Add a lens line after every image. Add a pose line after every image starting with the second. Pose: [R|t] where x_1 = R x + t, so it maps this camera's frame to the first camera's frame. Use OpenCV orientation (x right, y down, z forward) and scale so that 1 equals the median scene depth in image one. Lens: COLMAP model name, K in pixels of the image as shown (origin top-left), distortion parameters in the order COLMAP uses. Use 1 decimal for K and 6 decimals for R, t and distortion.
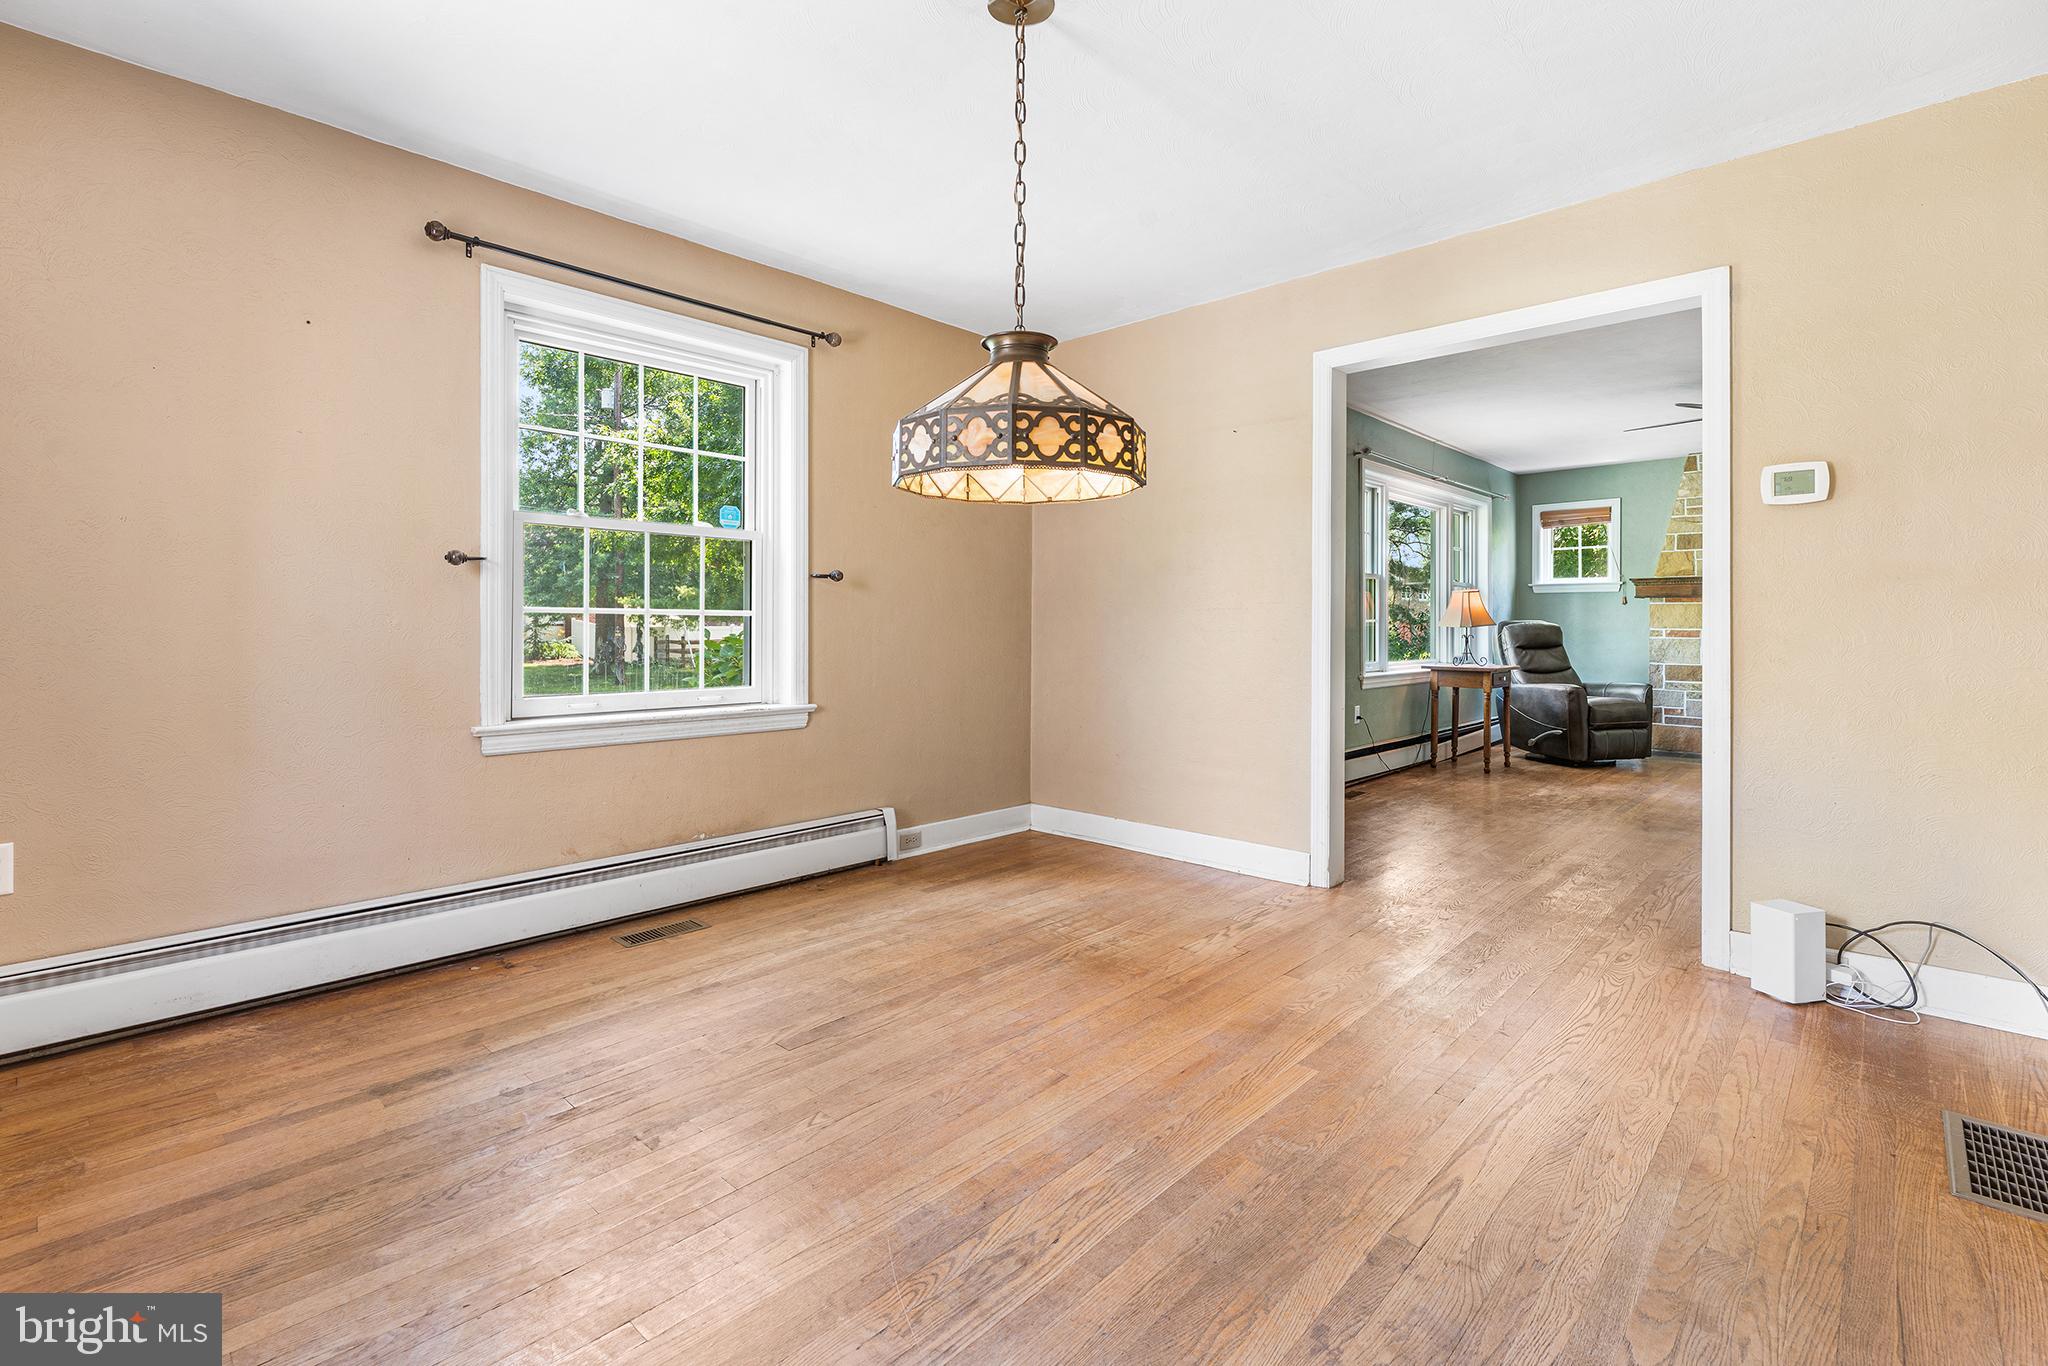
lens RADIAL K [[925.6, 0, 1015.2], [0, 925.6, 637.9], [0, 0, 1]] dist [-0.003100, 0.000047]
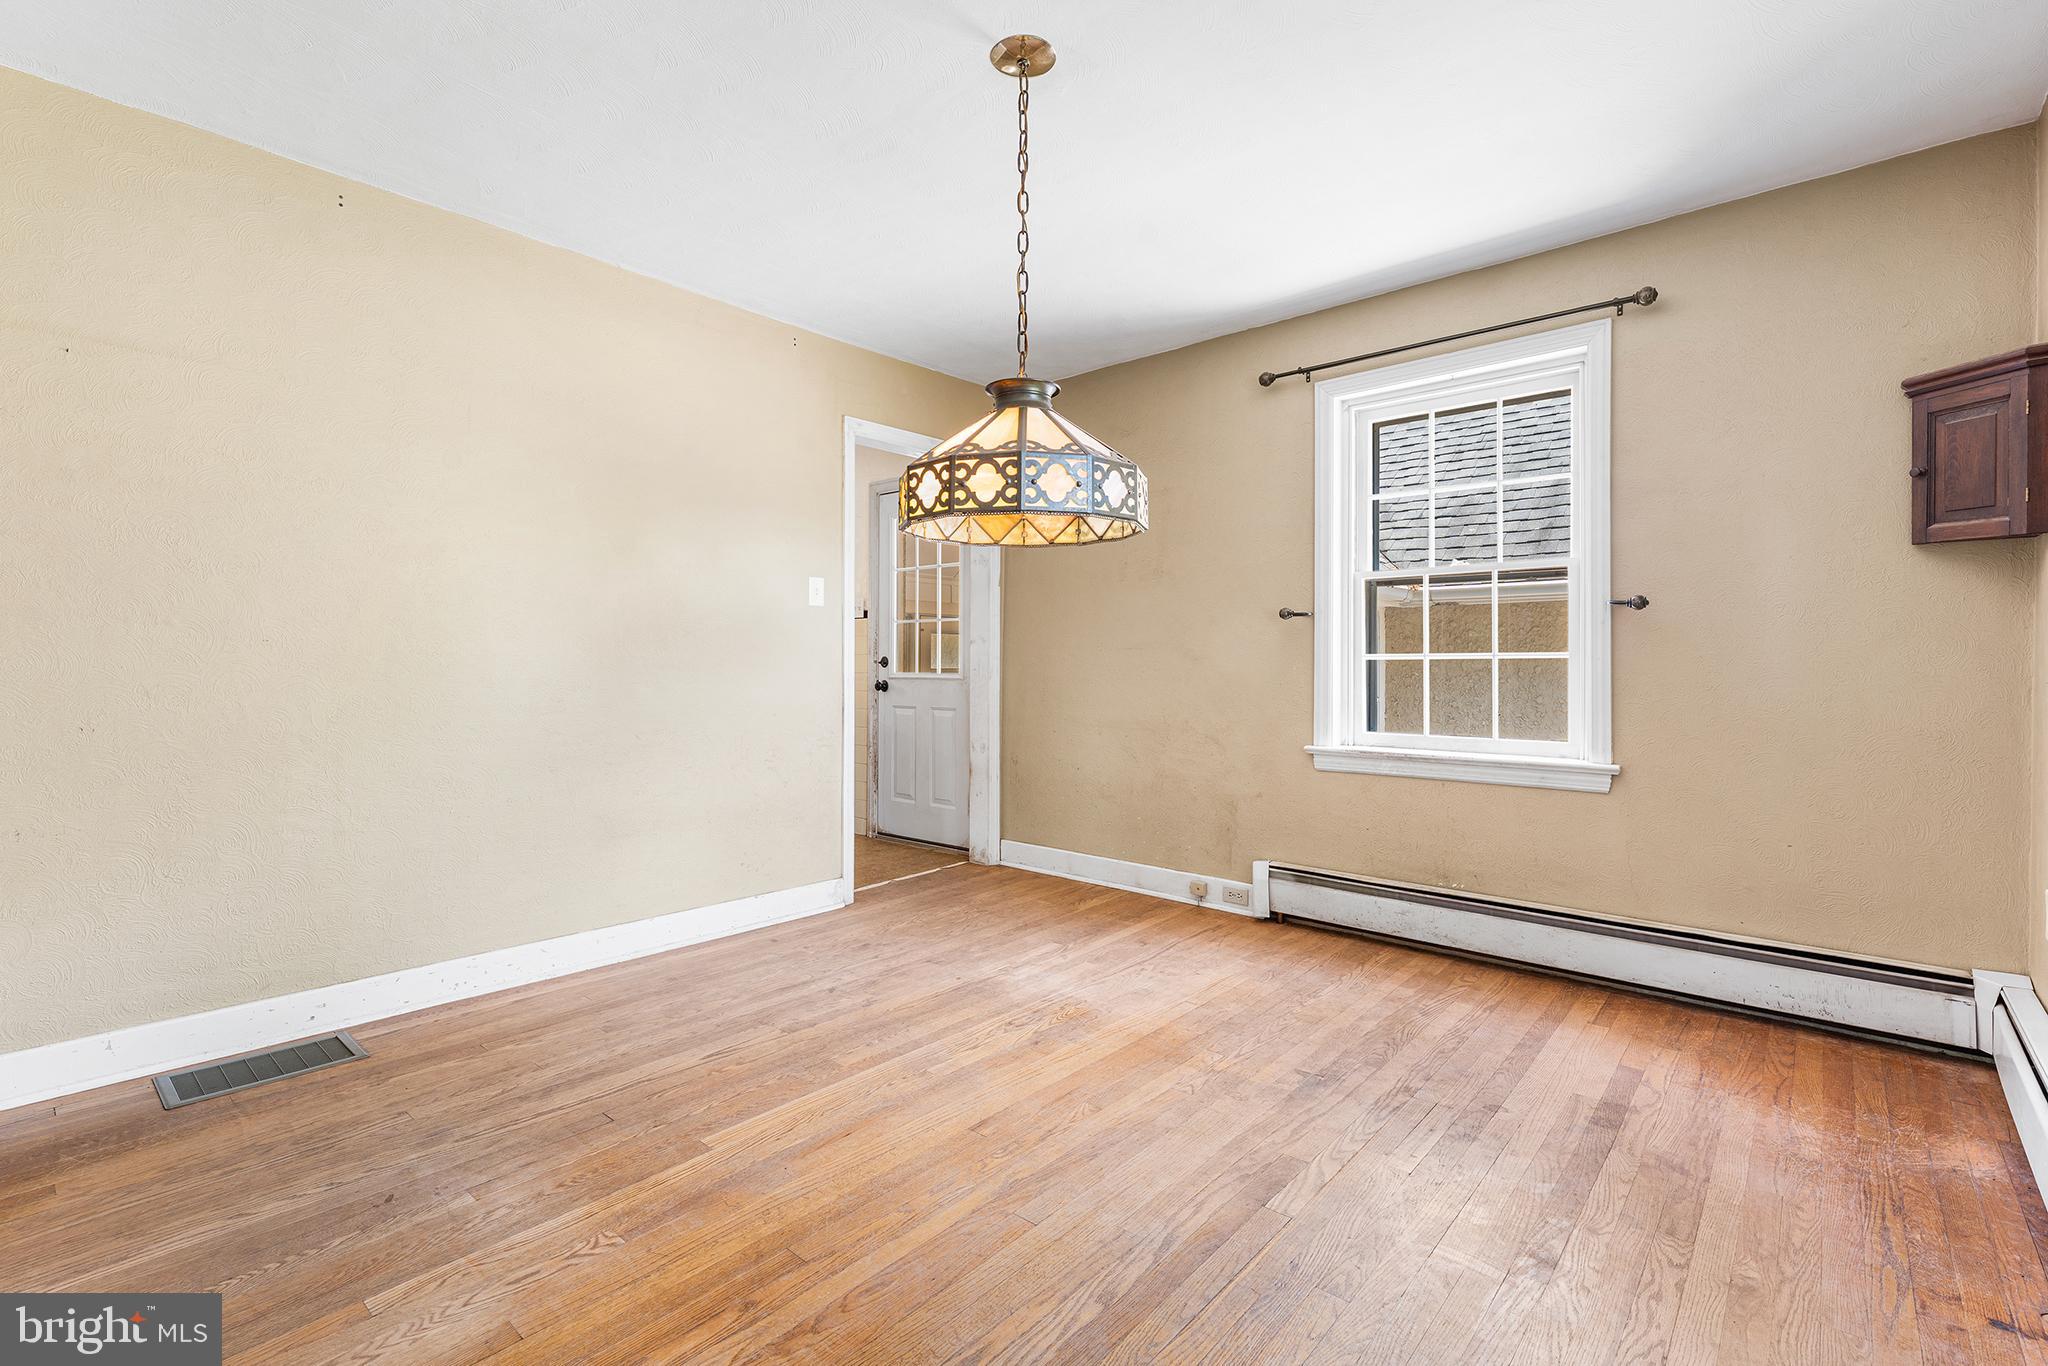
lens RADIAL K [[925.6, 0, 1032.4], [0, 925.6, 671.0], [0, 0, 1]] dist [-0.003100, 0.000047]
pose [[-0.998969, -0.004860, -0.045145, 0.026255], [-0.005971, 0.999682, 0.024512, -0.024332], [0.045011, 0.024756, -0.998680, 1.415821]]
